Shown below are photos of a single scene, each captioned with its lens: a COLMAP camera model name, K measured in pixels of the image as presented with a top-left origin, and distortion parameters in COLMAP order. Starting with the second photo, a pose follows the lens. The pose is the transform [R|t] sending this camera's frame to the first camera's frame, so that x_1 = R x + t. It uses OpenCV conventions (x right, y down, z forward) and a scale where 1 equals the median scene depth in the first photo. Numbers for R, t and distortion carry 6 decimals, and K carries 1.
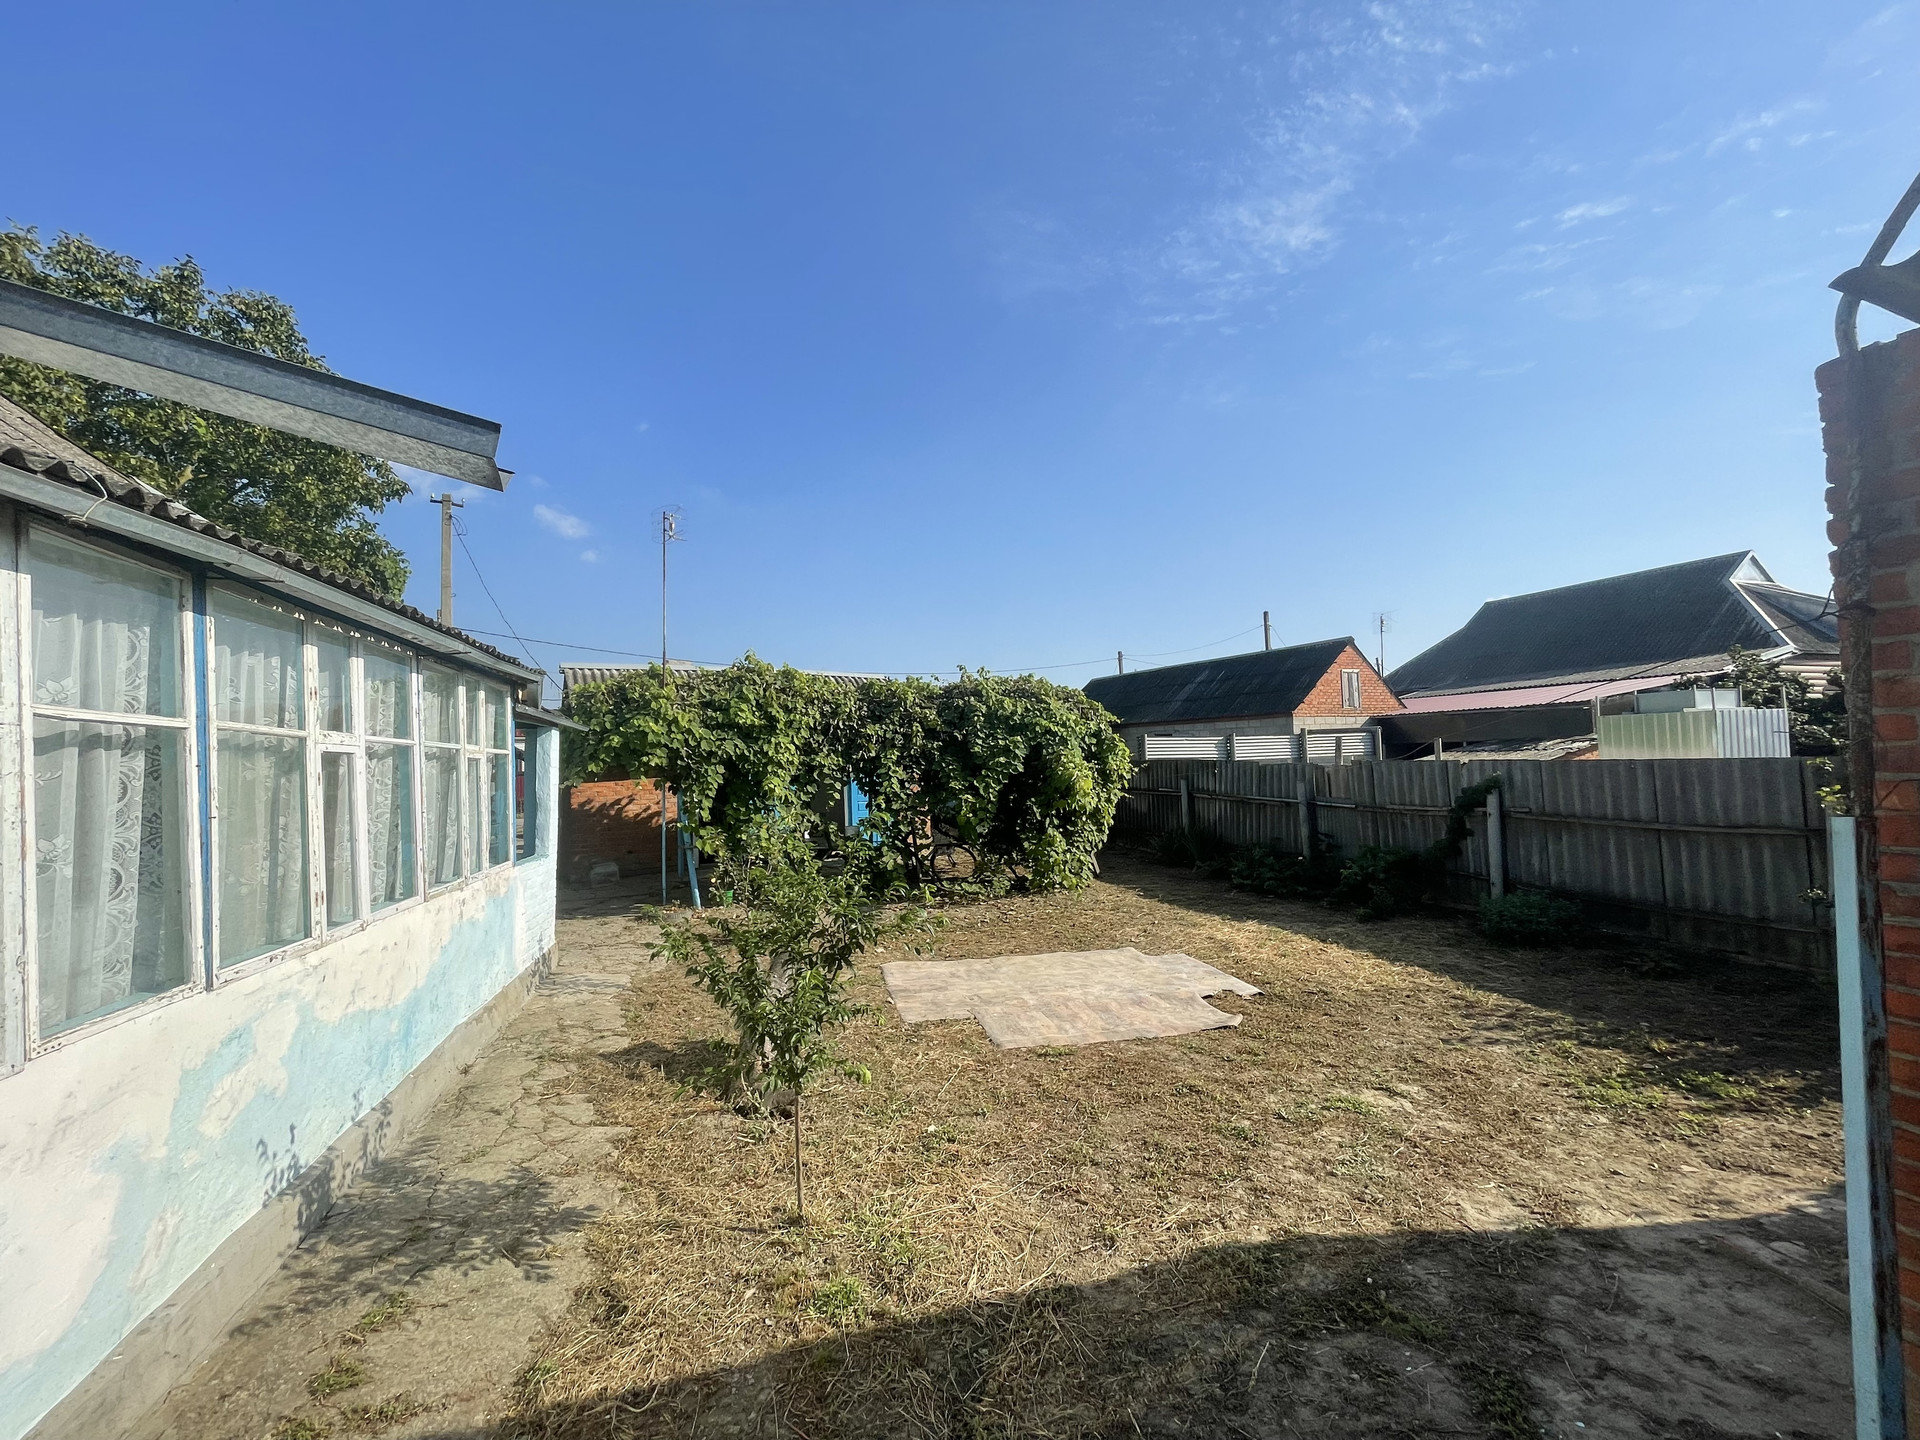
lens RADIAL K [[786.9, 0, 953.5], [0, 786.9, 720.6], [0, 0, 1]] dist [0.010661, -0.003541]
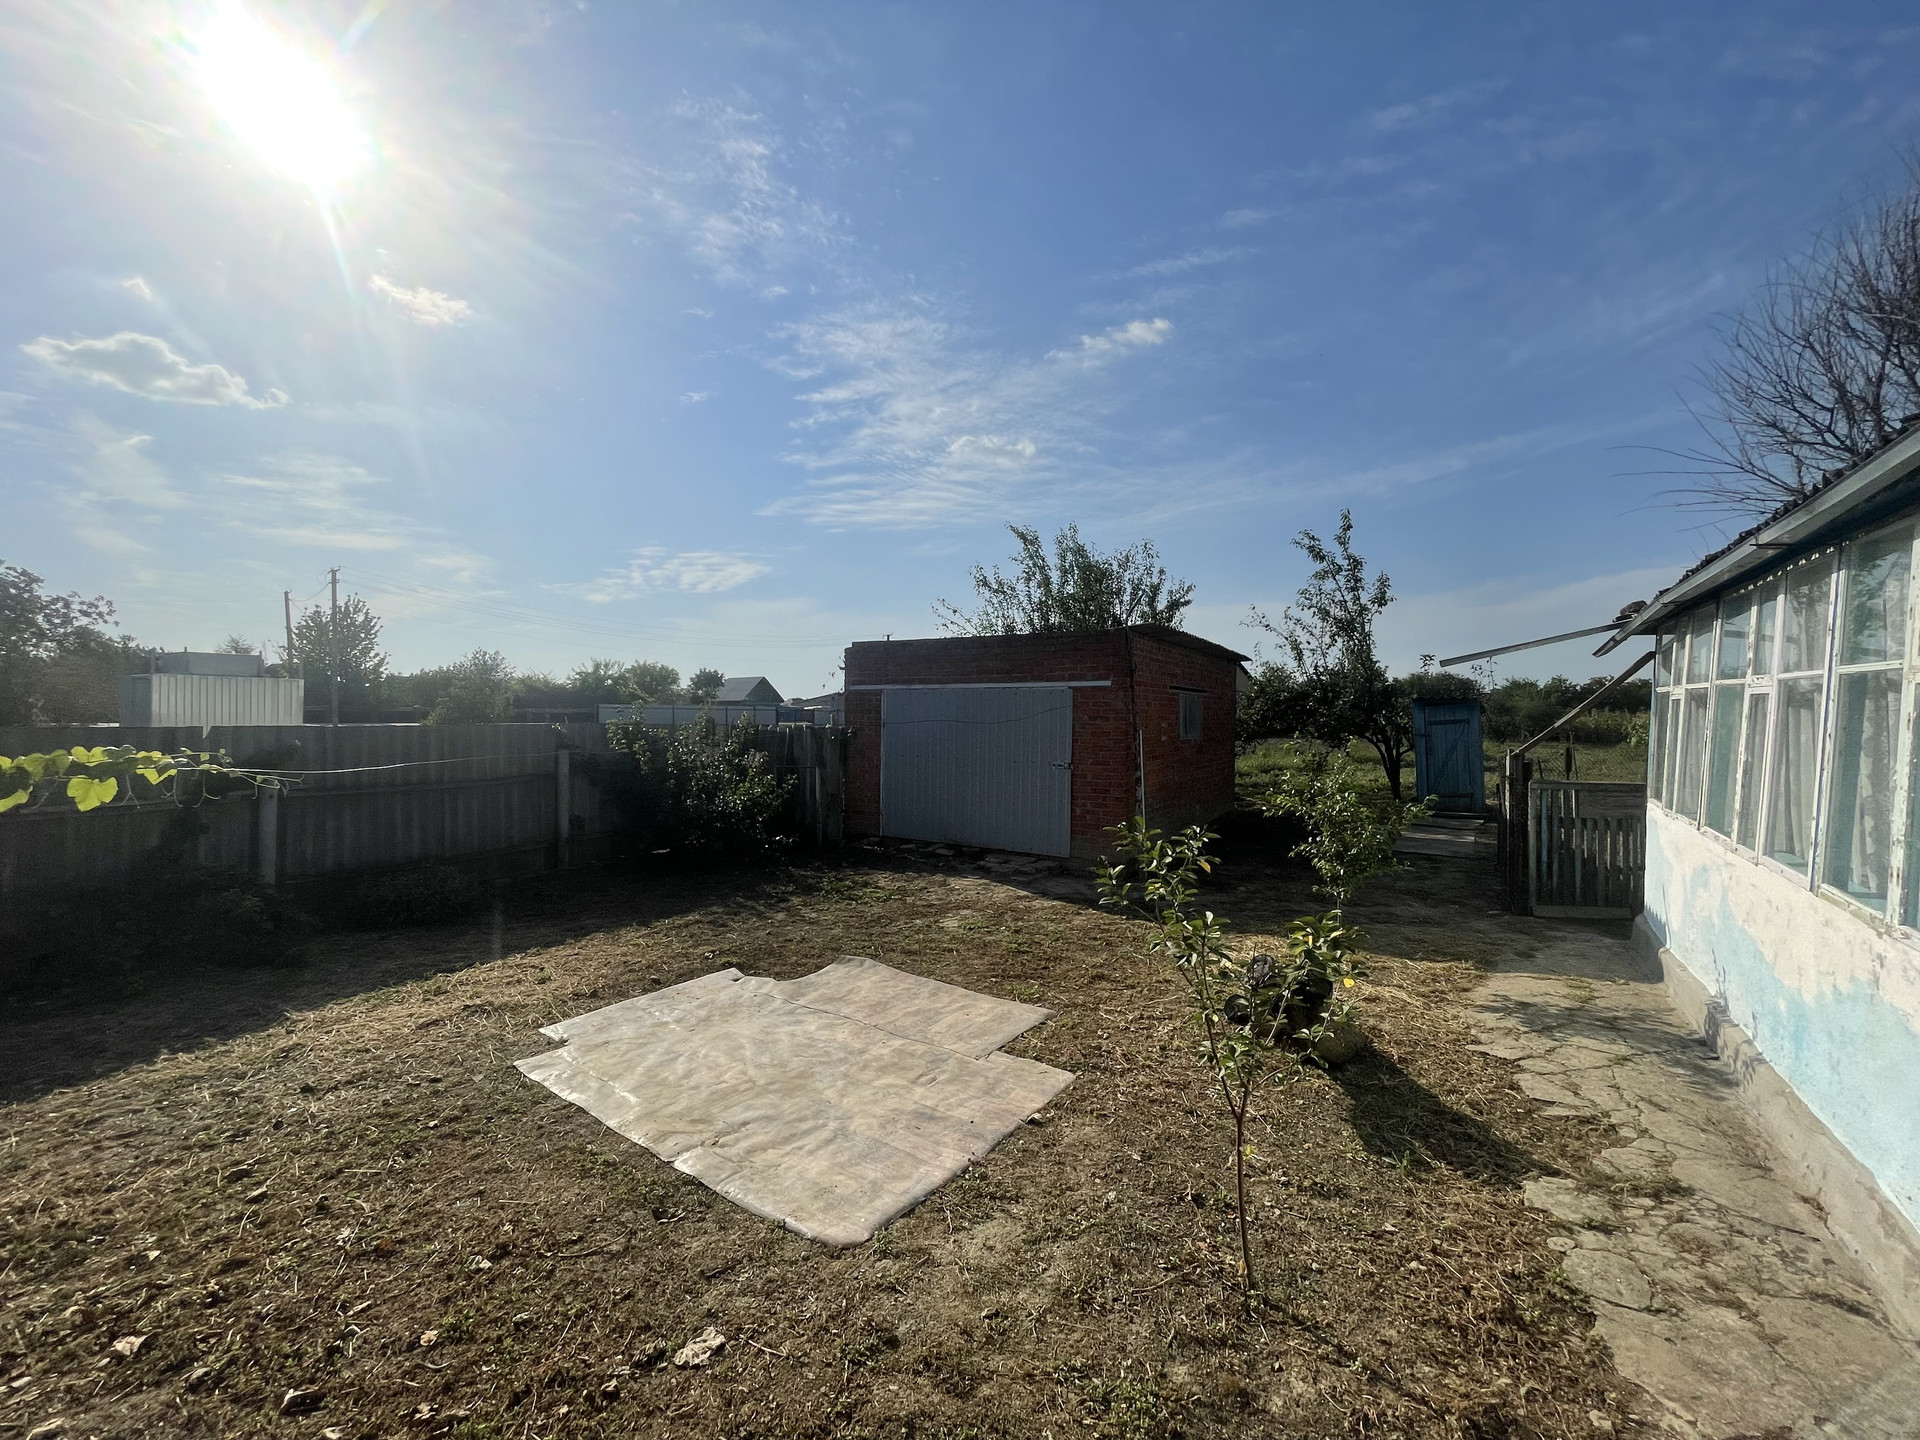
lens RADIAL K [[786.9, 0, 953.5], [0, 786.9, 720.6], [0, 0, 1]] dist [0.010661, -0.003541]
pose [[-0.664733, 0.015175, 0.746927, -0.558182], [-0.025597, 0.998744, -0.043071, 0.099663], [-0.746642, -0.047750, -0.663510, 1.670699]]
